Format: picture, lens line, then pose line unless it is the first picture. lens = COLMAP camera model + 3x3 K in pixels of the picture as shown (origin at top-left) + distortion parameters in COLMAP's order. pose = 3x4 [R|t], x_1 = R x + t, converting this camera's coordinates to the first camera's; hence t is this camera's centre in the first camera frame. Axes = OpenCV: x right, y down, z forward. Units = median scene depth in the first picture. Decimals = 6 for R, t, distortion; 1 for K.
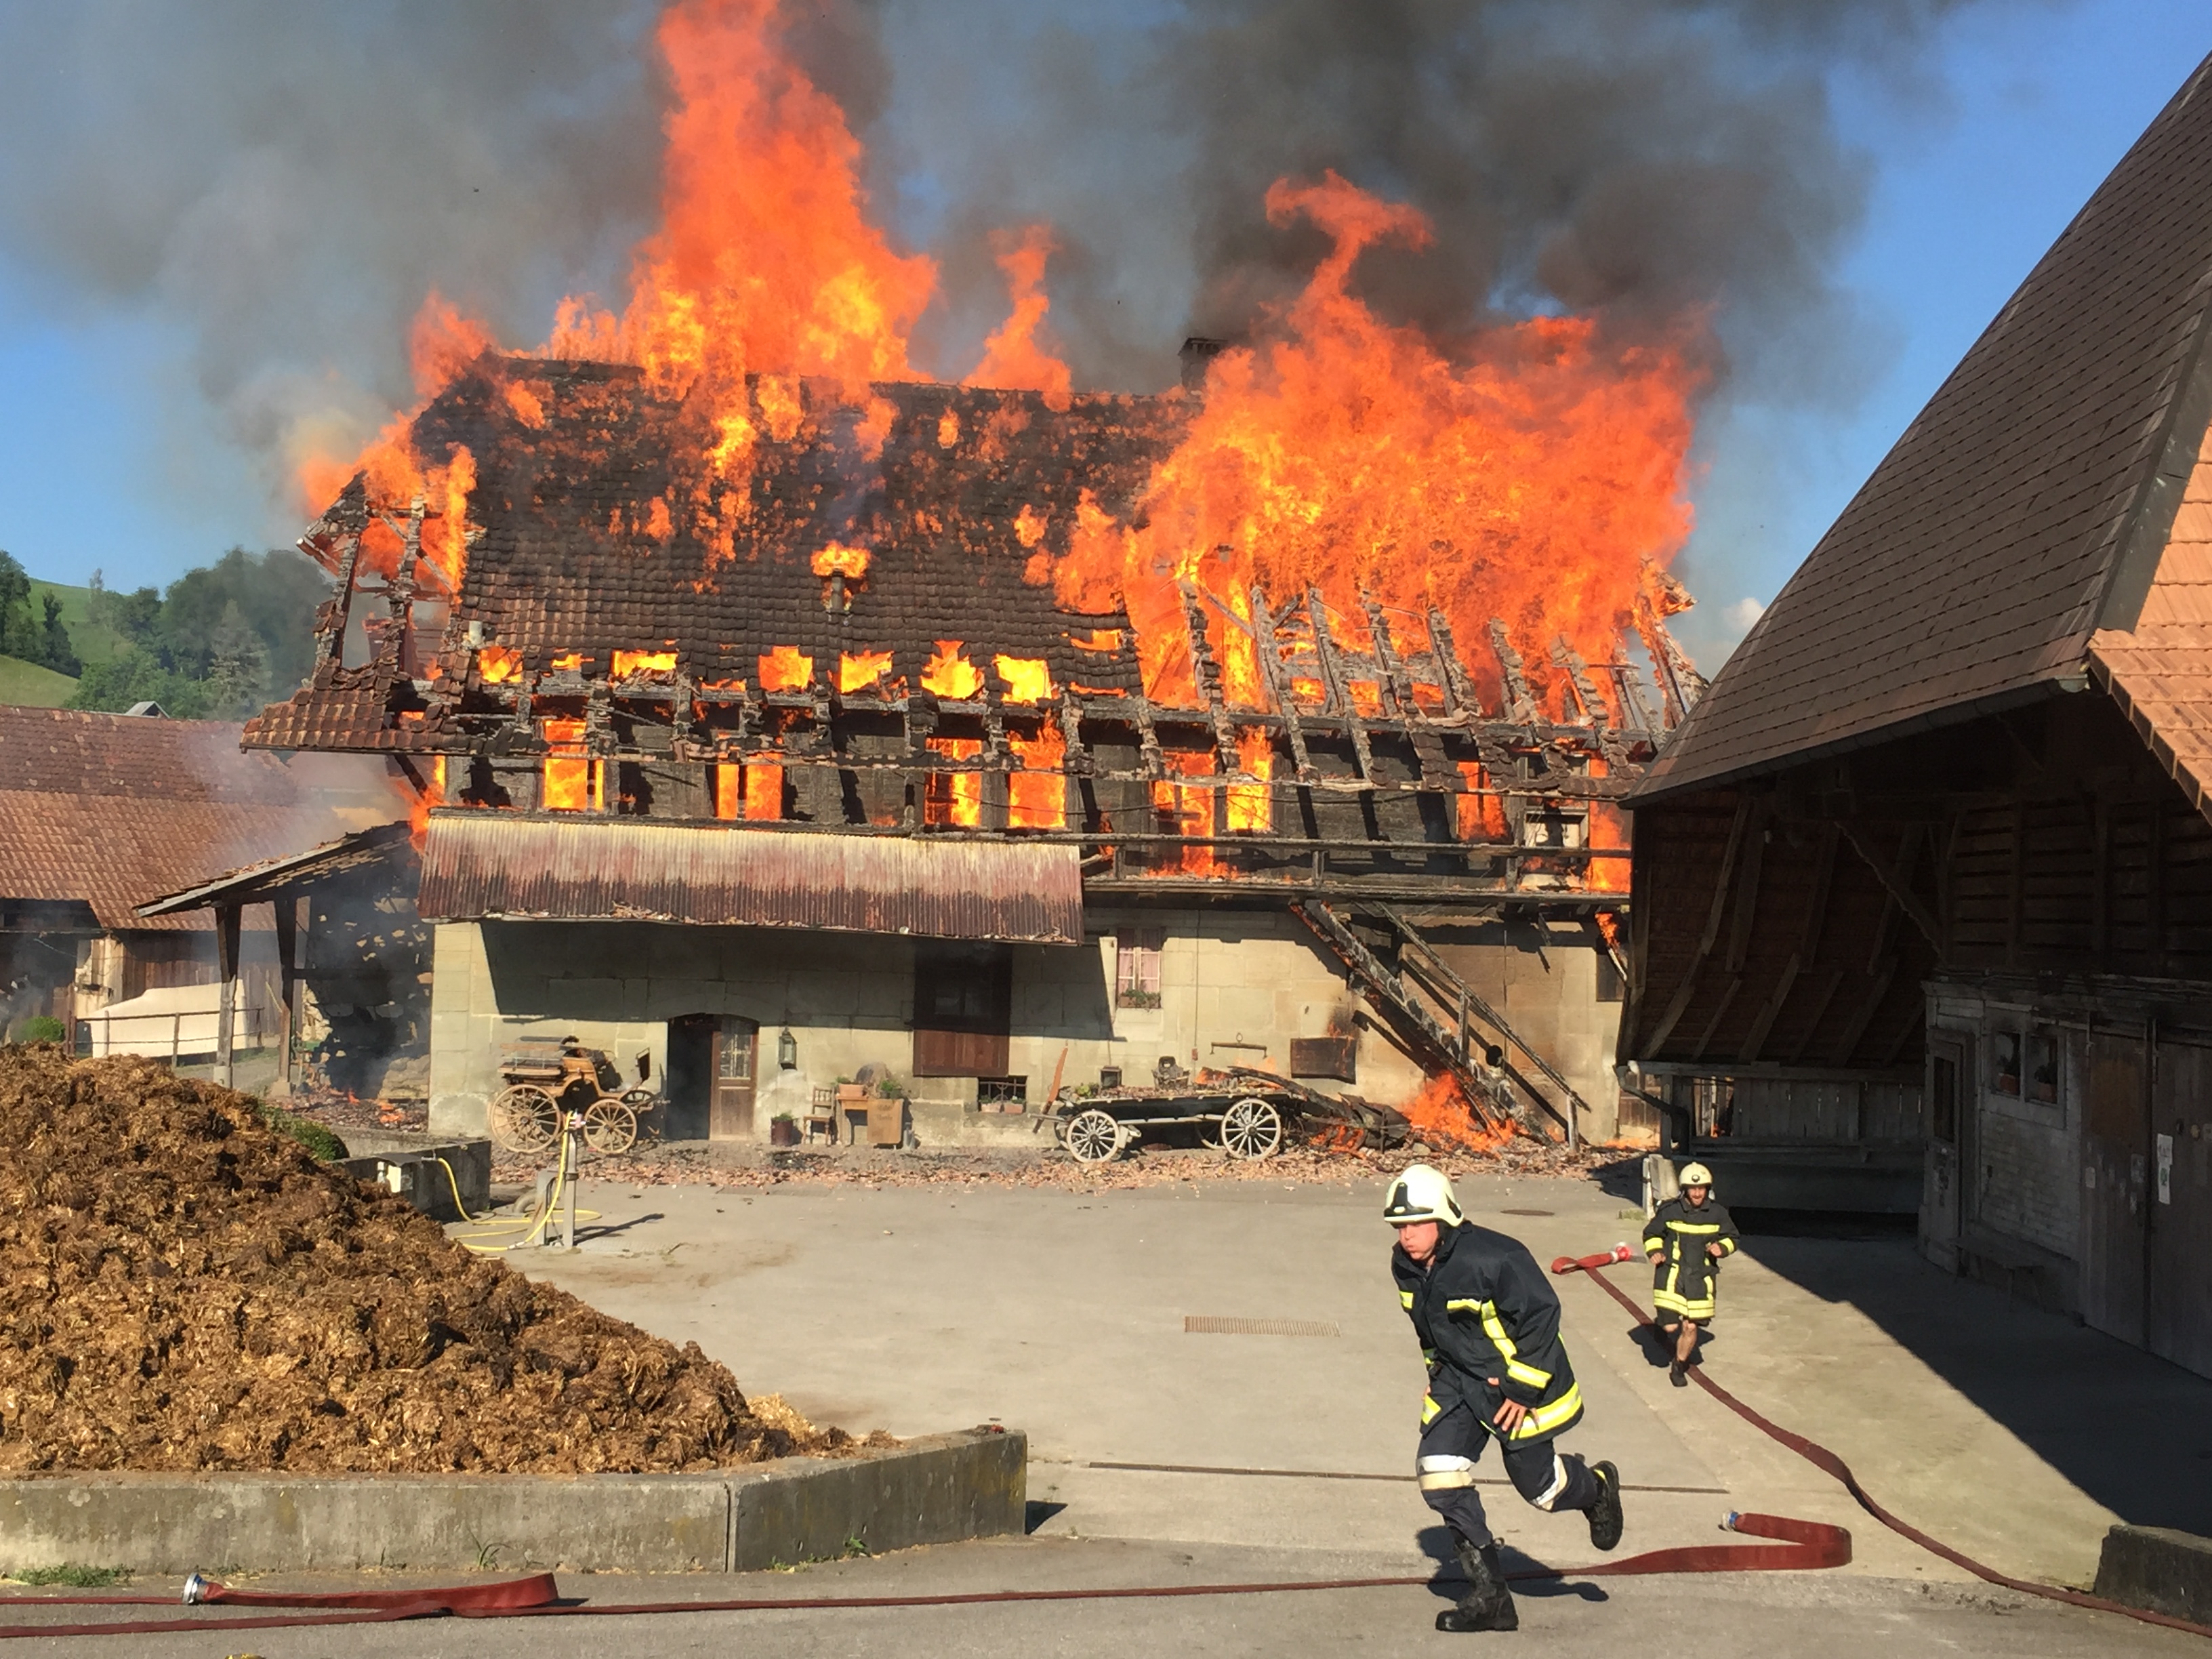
lens RADIAL K [[2607.8, 0, 1084.2], [0, 2607.8, 828.7], [0, 0, 1]] dist [0.022640, 0.000000]
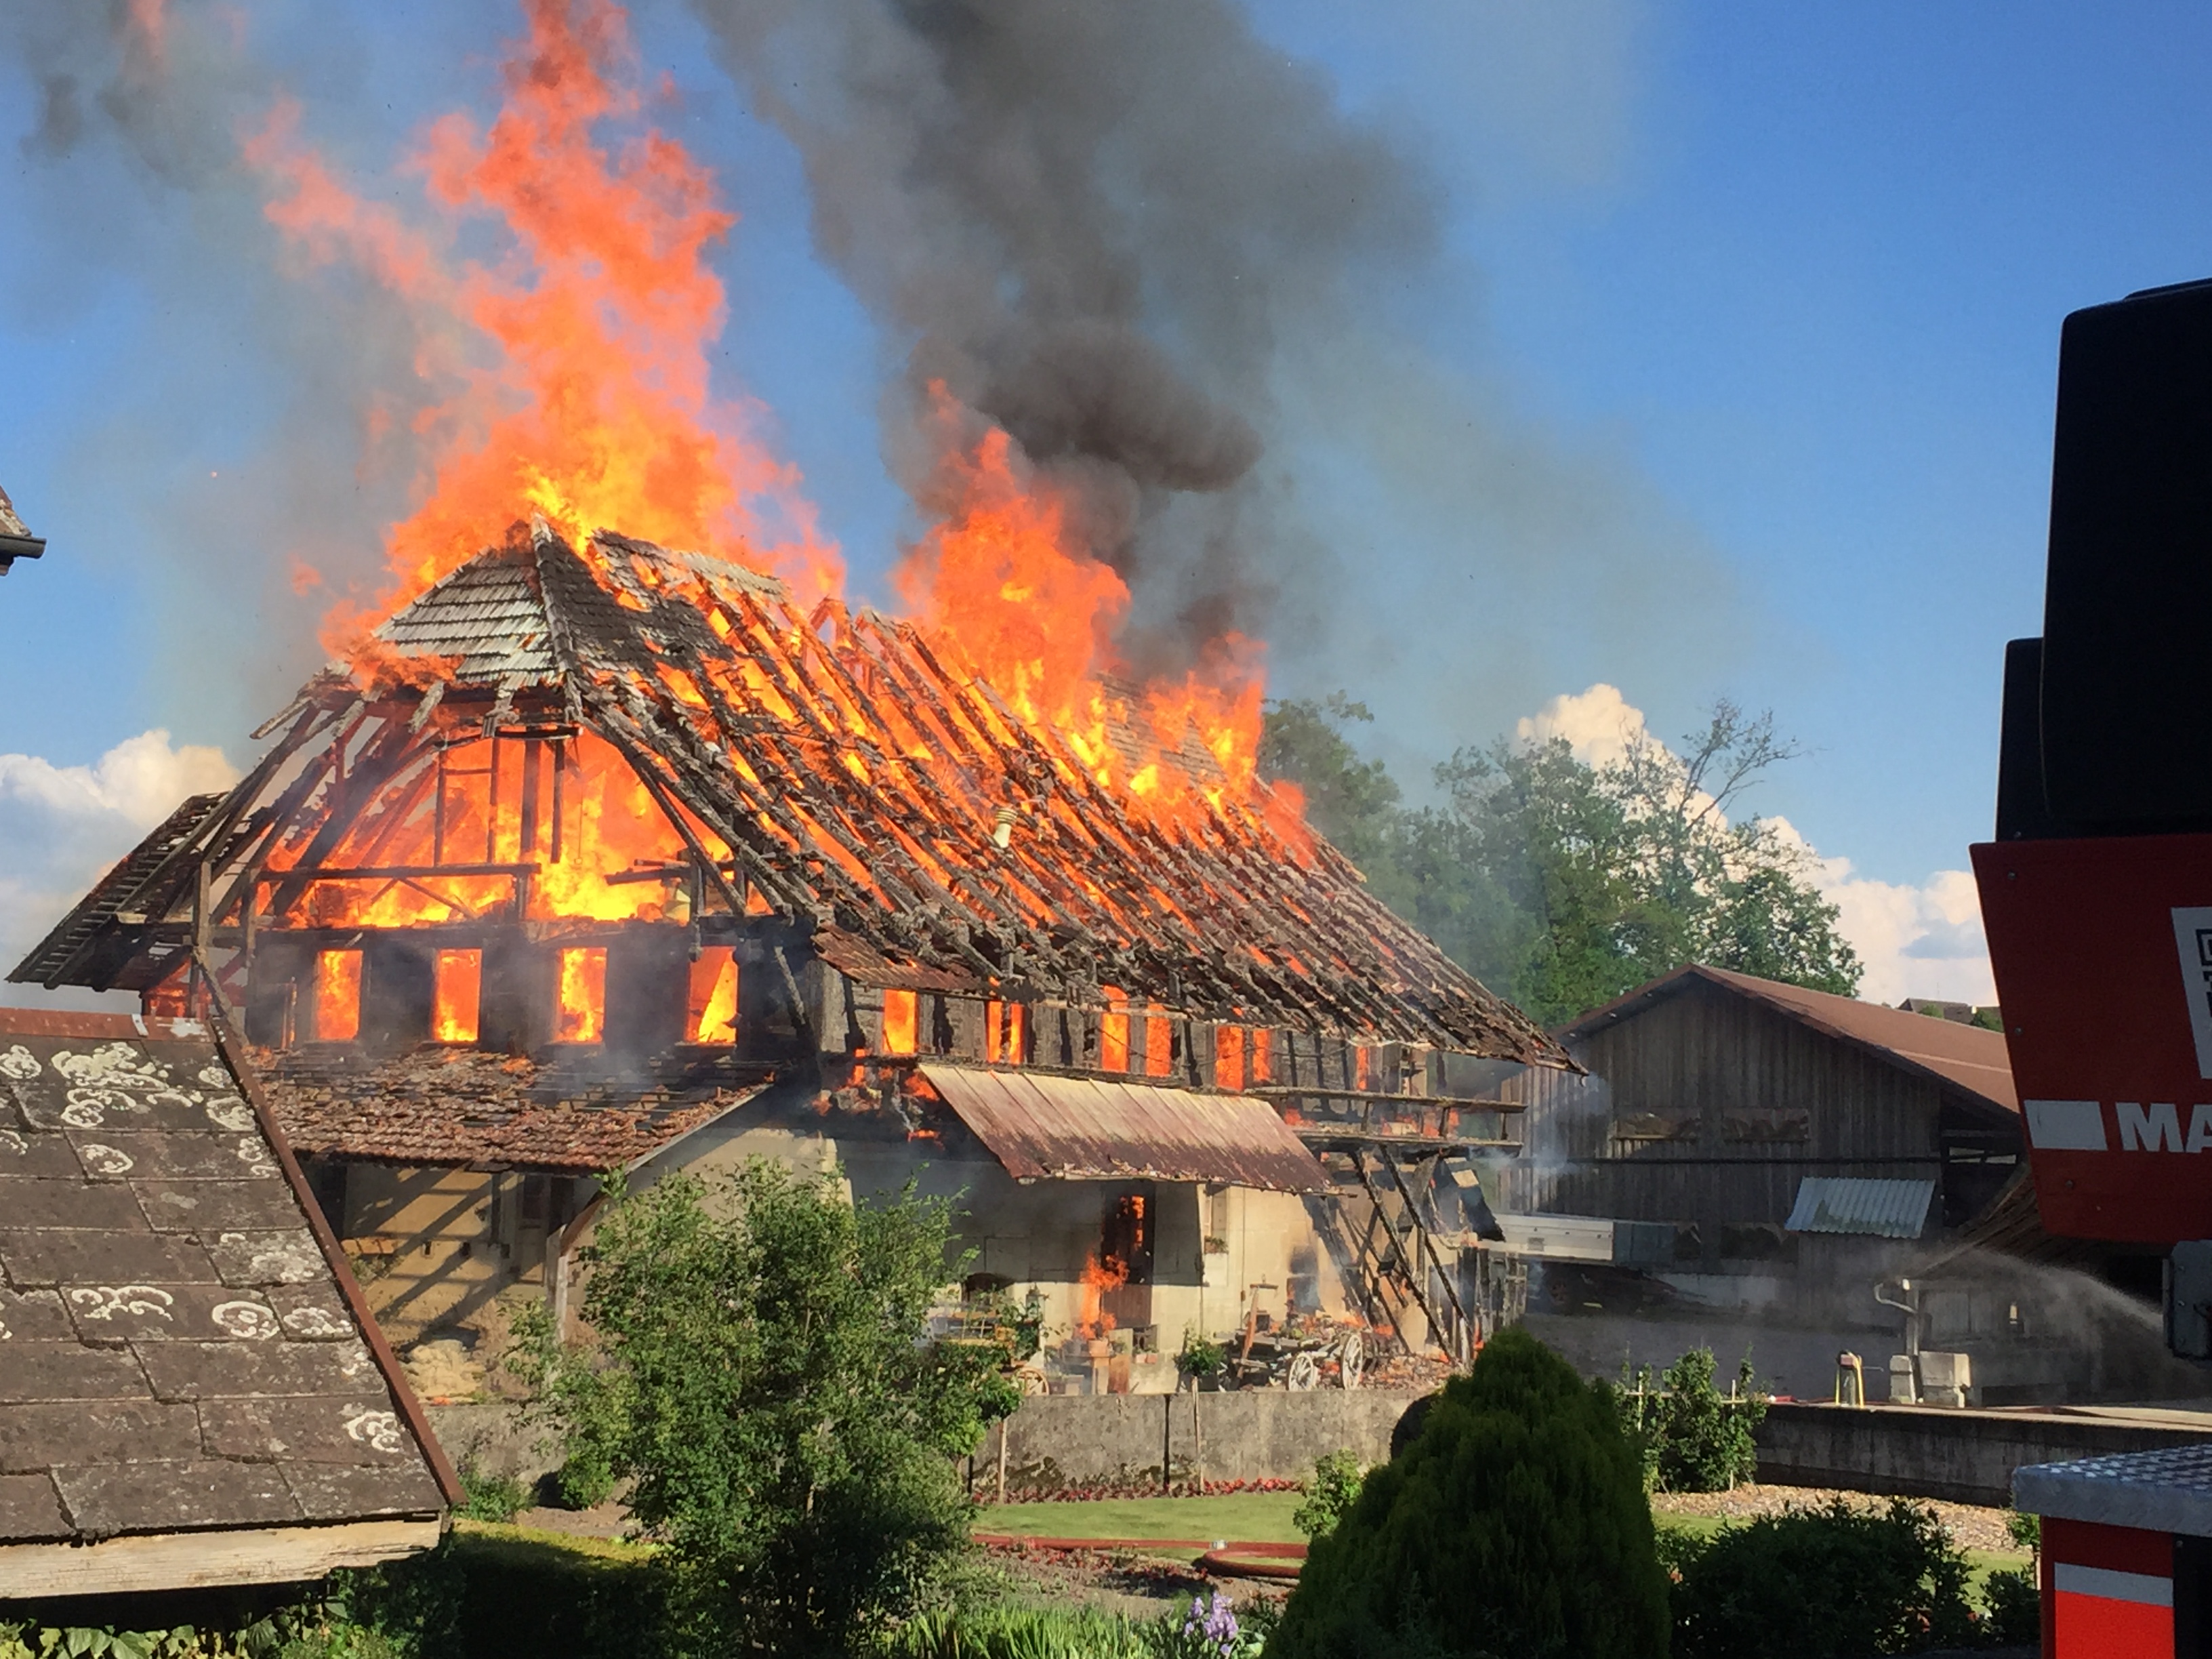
lens RADIAL K [[3157.3, 0, 1112.8], [0, 3157.3, 836.5], [0, 0, 1]] dist [0.049783, 0.000000]
pose [[0.664628, 0.068032, 0.744071, -0.979743], [-0.033427, 0.997556, -0.061351, -0.018067], [-0.746426, 0.015903, 0.665278, 0.202730]]
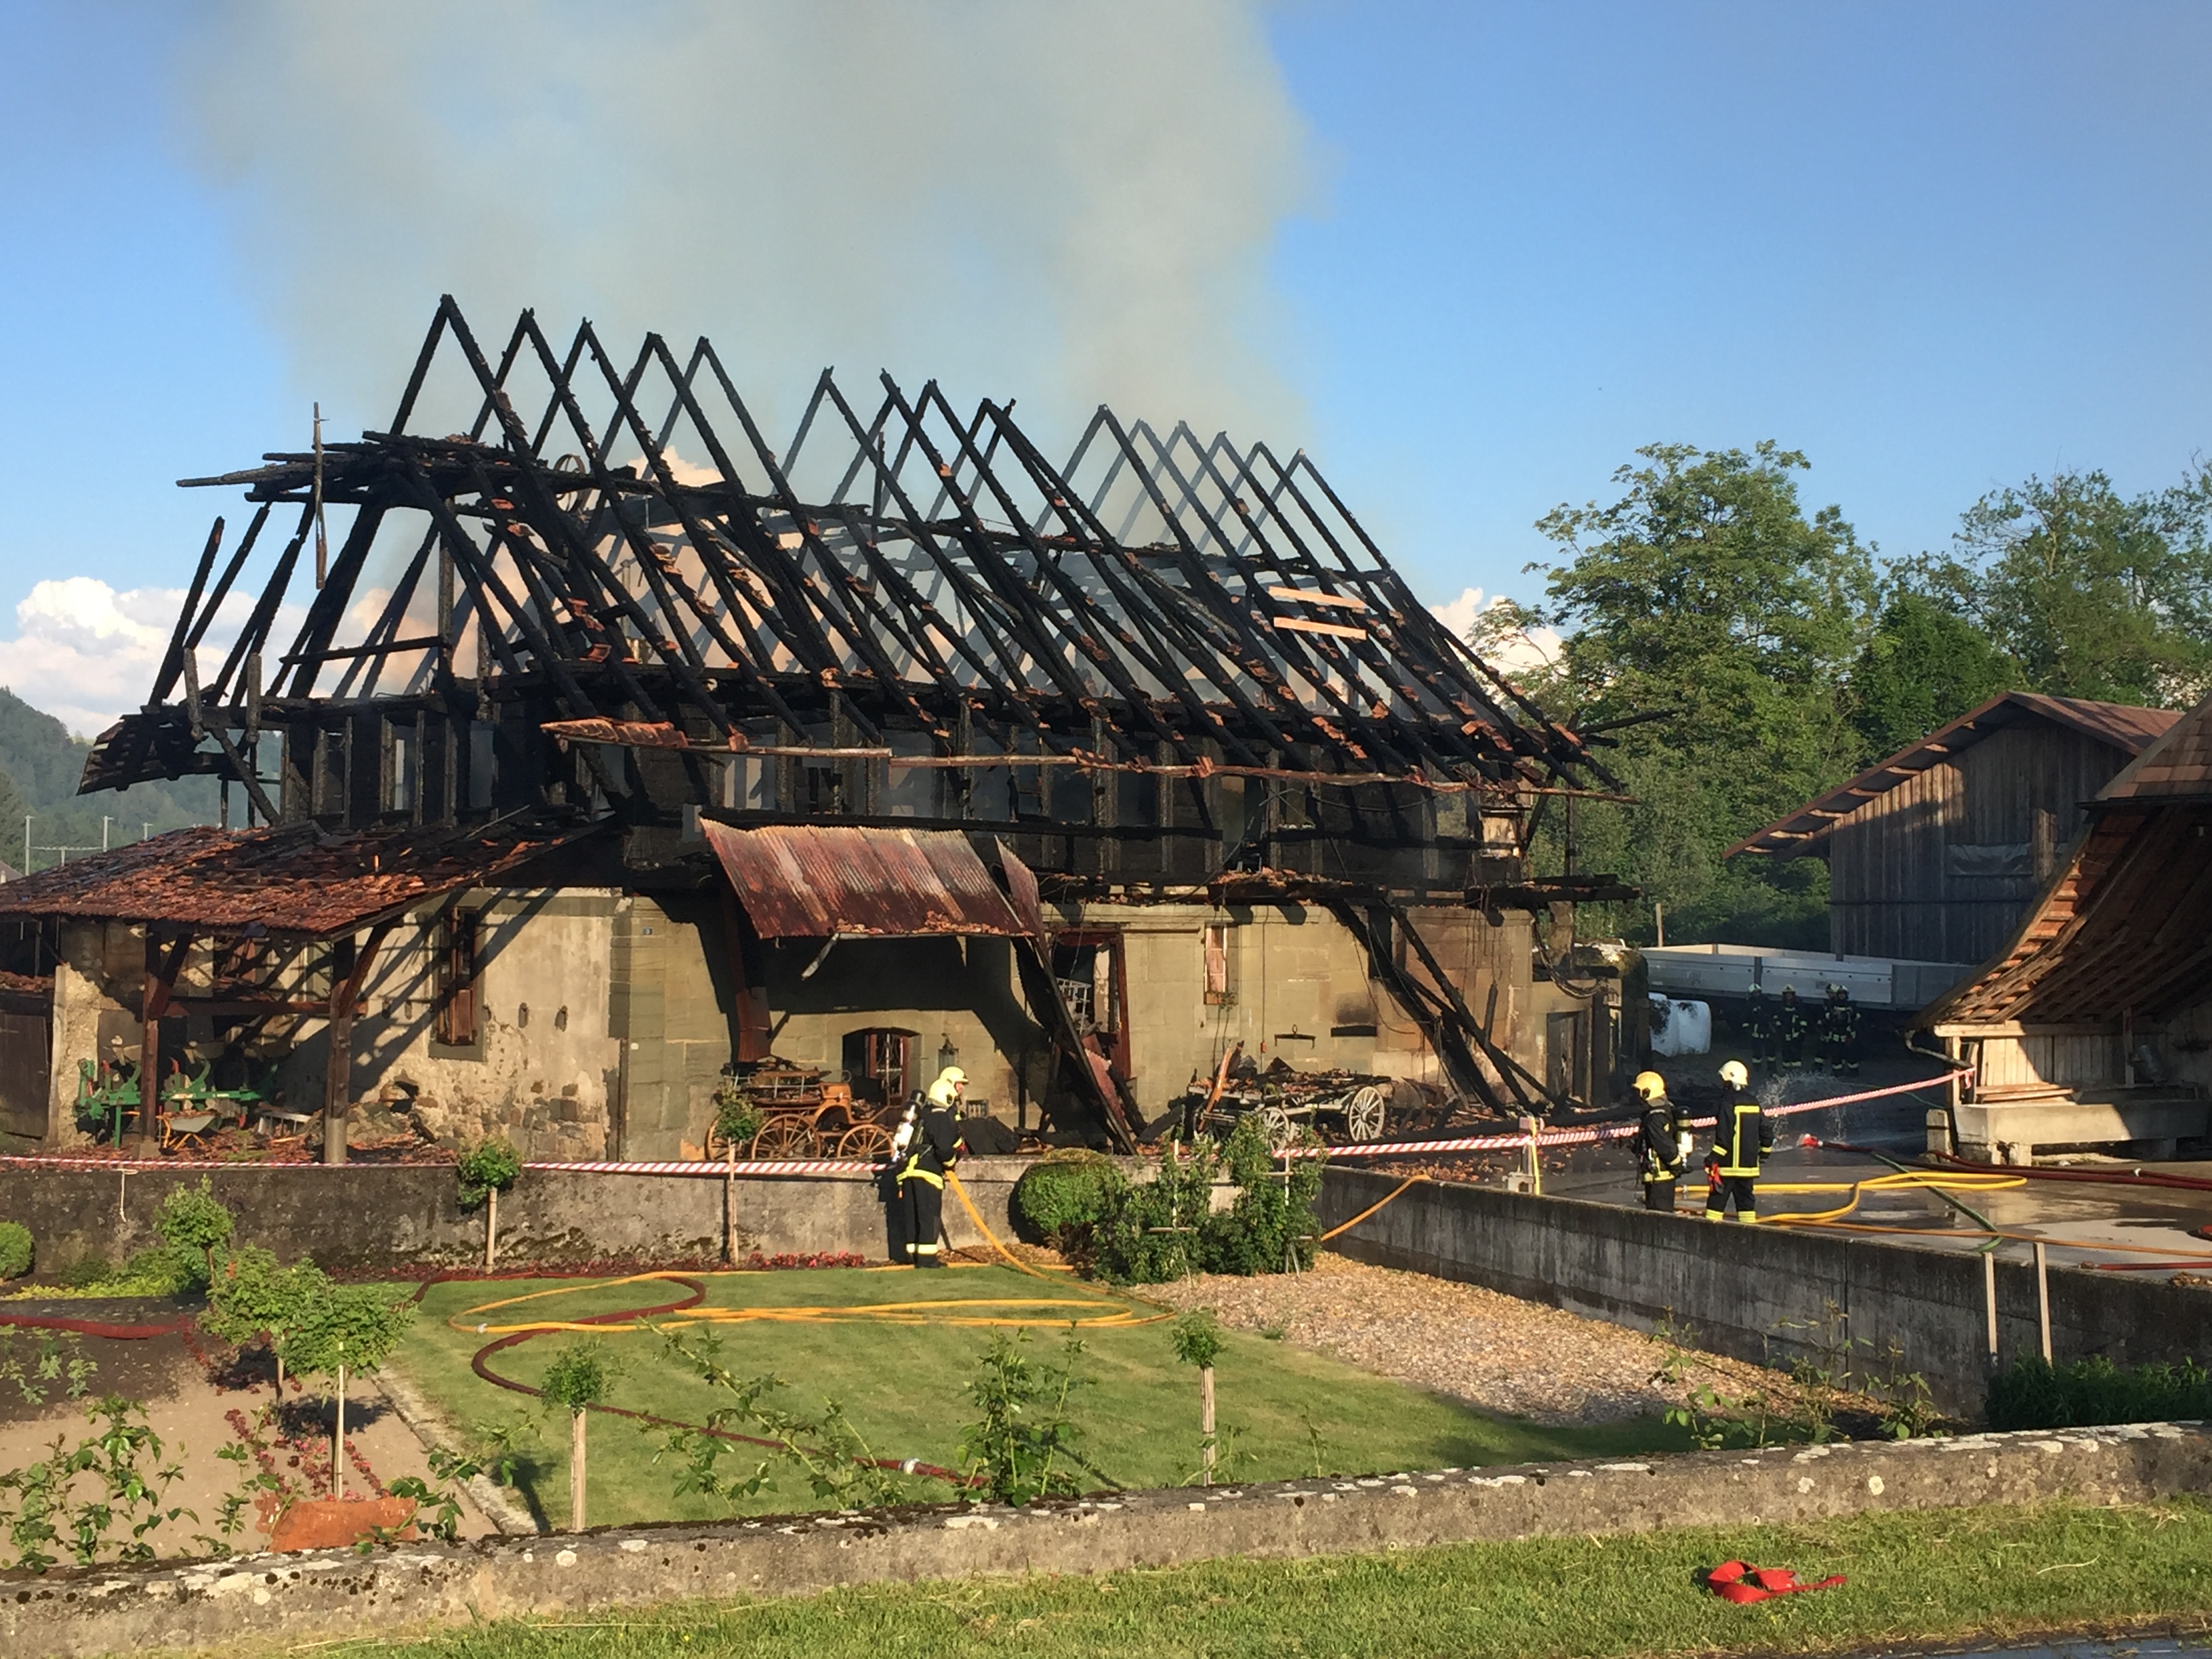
lens RADIAL K [[2773.0, 0, 1108.5], [0, 2773.0, 828.5], [0, 0, 1]] dist [0.053288, 0.000000]
pose [[0.858658, -0.007377, 0.512496, -0.583925], [0.000548, 0.999909, 0.013475, -0.014001], [-0.512549, -0.011289, 0.858584, 0.106780]]
